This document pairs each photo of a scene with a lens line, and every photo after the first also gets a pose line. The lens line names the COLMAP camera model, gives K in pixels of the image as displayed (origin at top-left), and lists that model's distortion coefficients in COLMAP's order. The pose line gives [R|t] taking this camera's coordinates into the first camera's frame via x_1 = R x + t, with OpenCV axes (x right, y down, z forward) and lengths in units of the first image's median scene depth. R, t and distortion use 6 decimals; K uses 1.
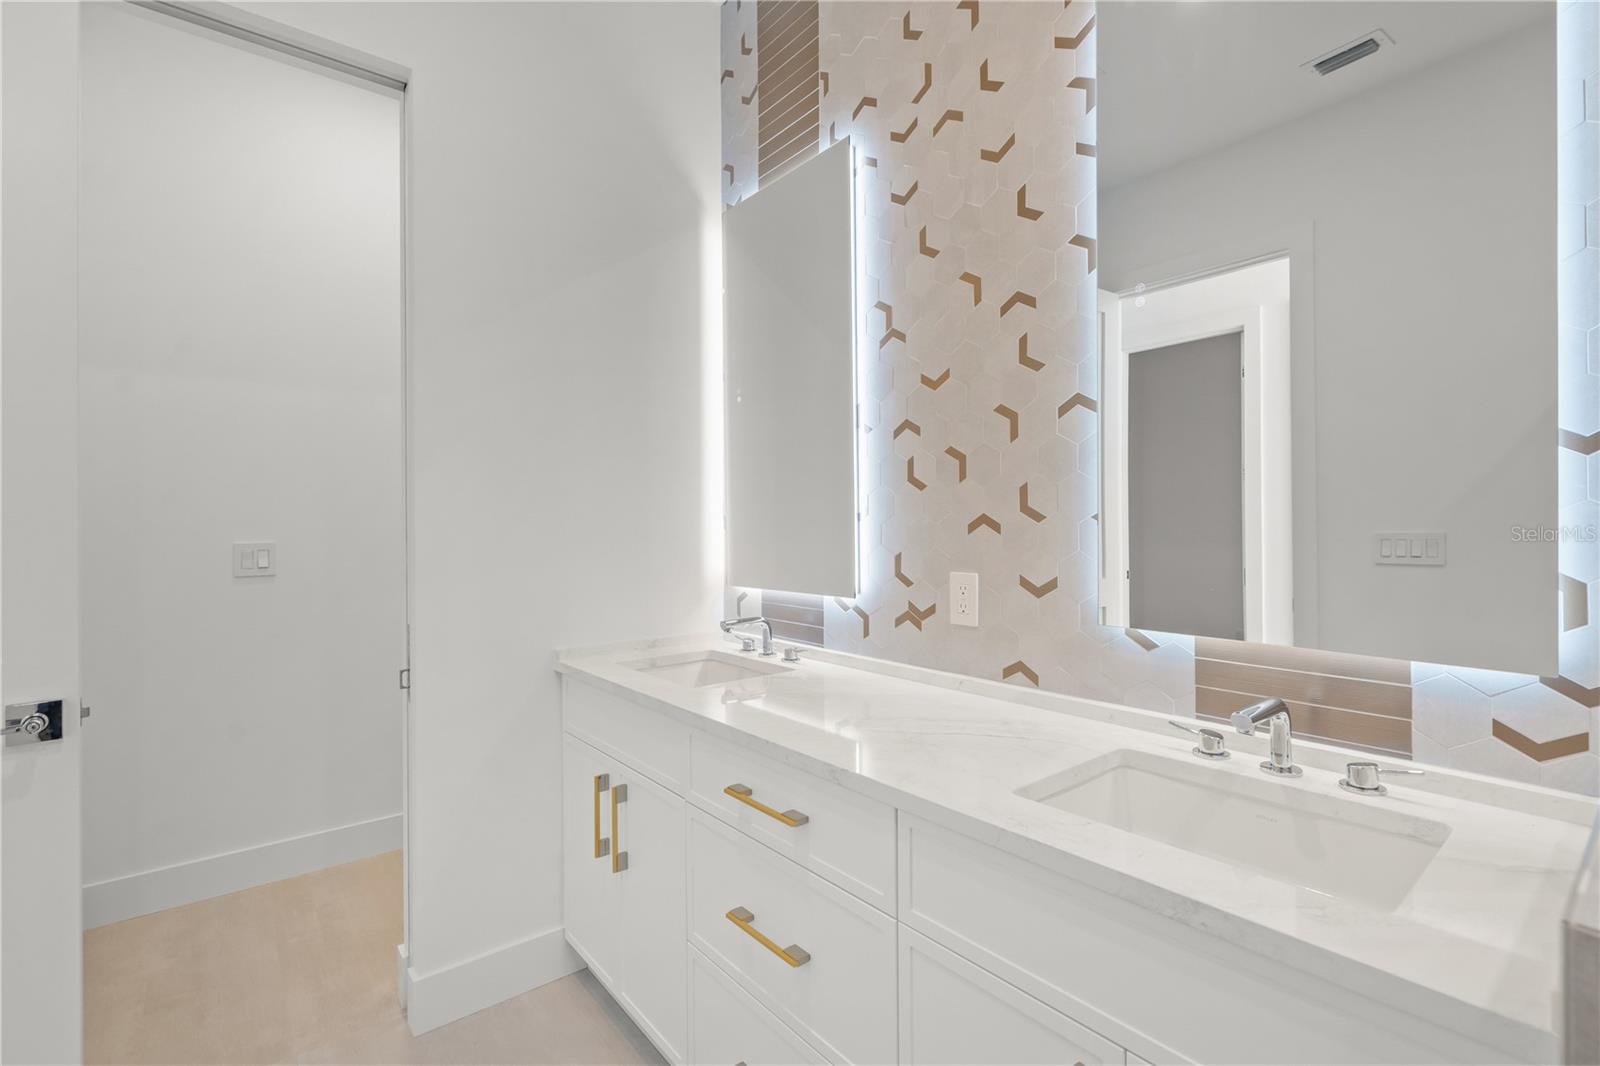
lens RADIAL K [[728.5, 0, 798.1], [0, 728.5, 528.6], [0, 0, 1]] dist [-0.002602, -0.000623]
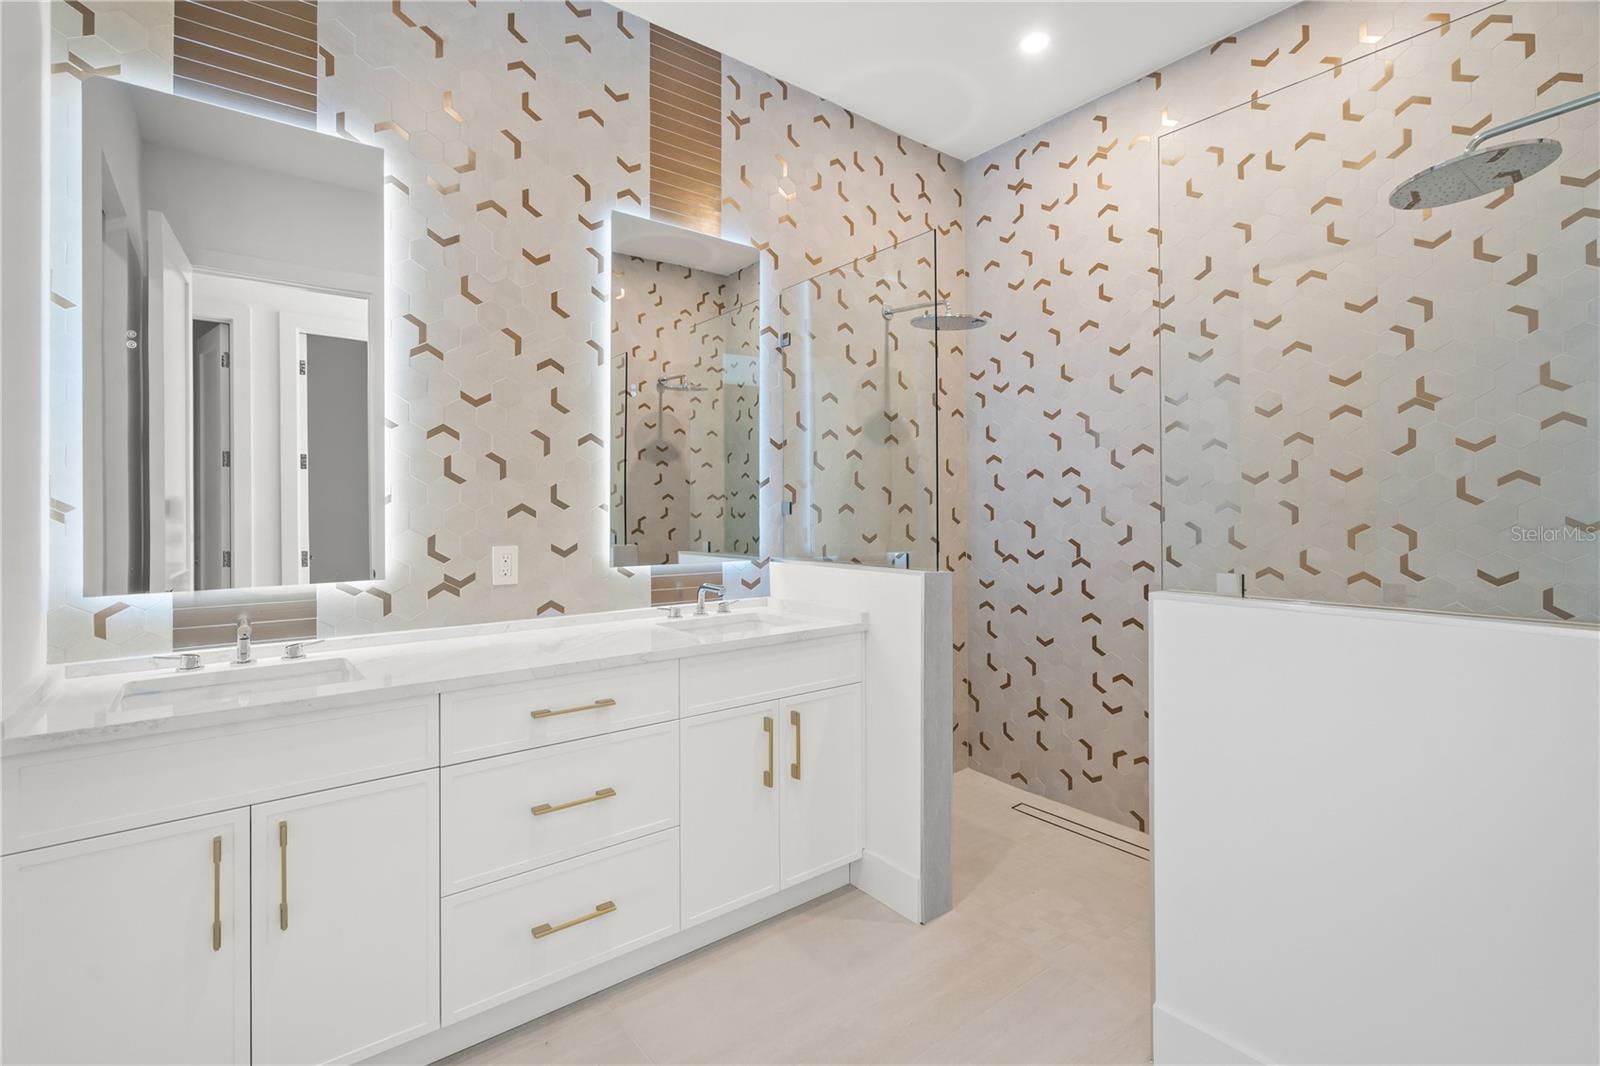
lens RADIAL K [[728.5, 0, 796.8], [0, 728.5, 518.6], [0, 0, 1]] dist [-0.002602, -0.000623]
pose [[0.026060, -0.011480, 0.999594, -1.115094], [0.007047, 0.999911, 0.011300, -0.003022], [-0.999636, 0.006750, 0.026139, 0.409851]]
